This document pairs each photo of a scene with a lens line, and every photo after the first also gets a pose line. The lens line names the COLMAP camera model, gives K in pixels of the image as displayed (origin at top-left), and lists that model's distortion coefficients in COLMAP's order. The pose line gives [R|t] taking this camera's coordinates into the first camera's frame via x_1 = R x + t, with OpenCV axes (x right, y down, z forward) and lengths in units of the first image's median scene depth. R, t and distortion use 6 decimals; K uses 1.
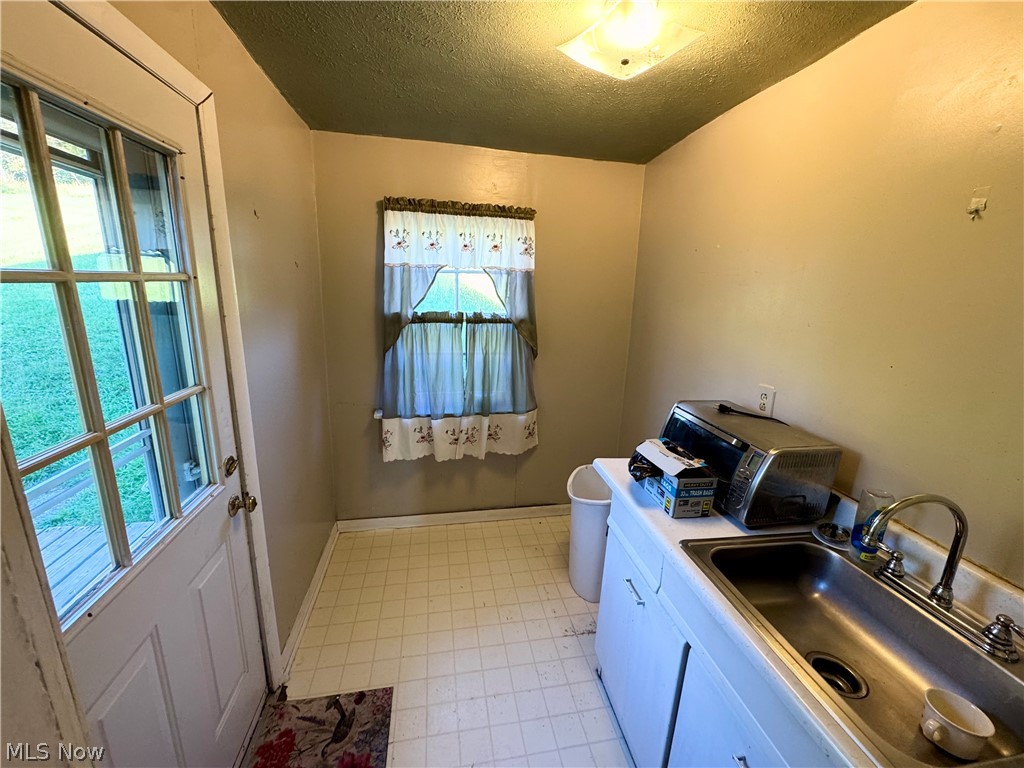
lens RADIAL K [[408.9, 0, 508.7], [0, 408.9, 386.5], [0, 0, 1]] dist [-0.001470, 0.000092]
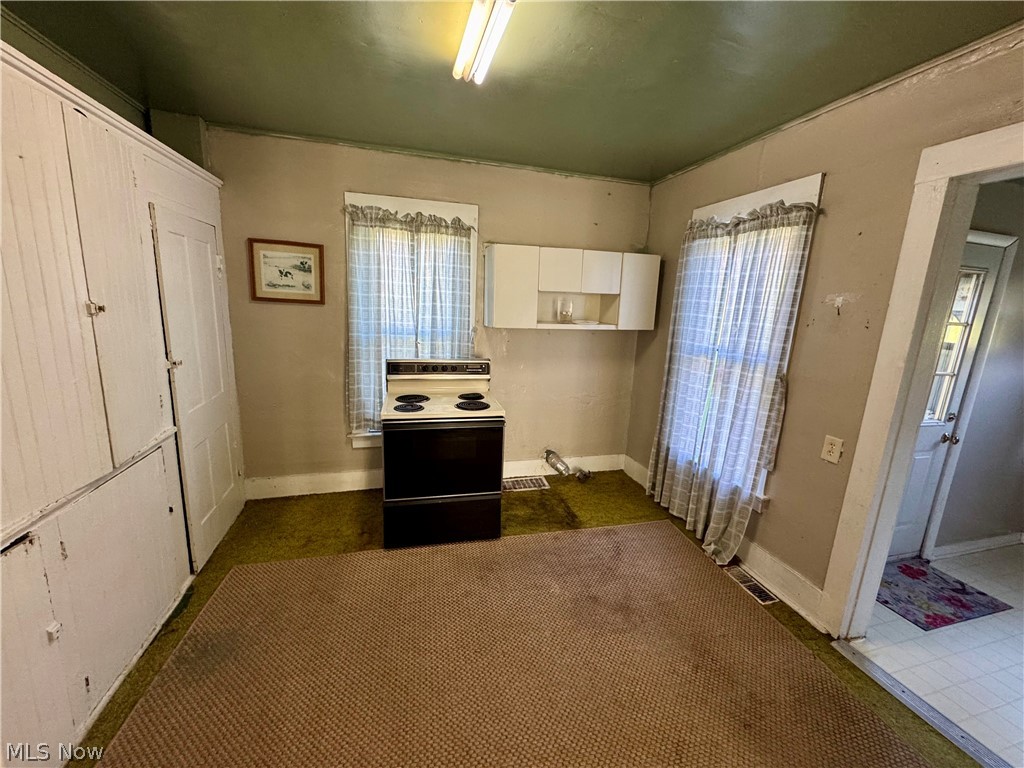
lens RADIAL K [[408.9, 0, 508.9], [0, 408.9, 380.6], [0, 0, 1]] dist [-0.001470, 0.000092]
pose [[0.102673, 0.164240, -0.981062, 0.928306], [-0.287490, 0.949084, 0.128799, 0.363538], [0.952264, 0.268822, 0.144663, -1.266340]]
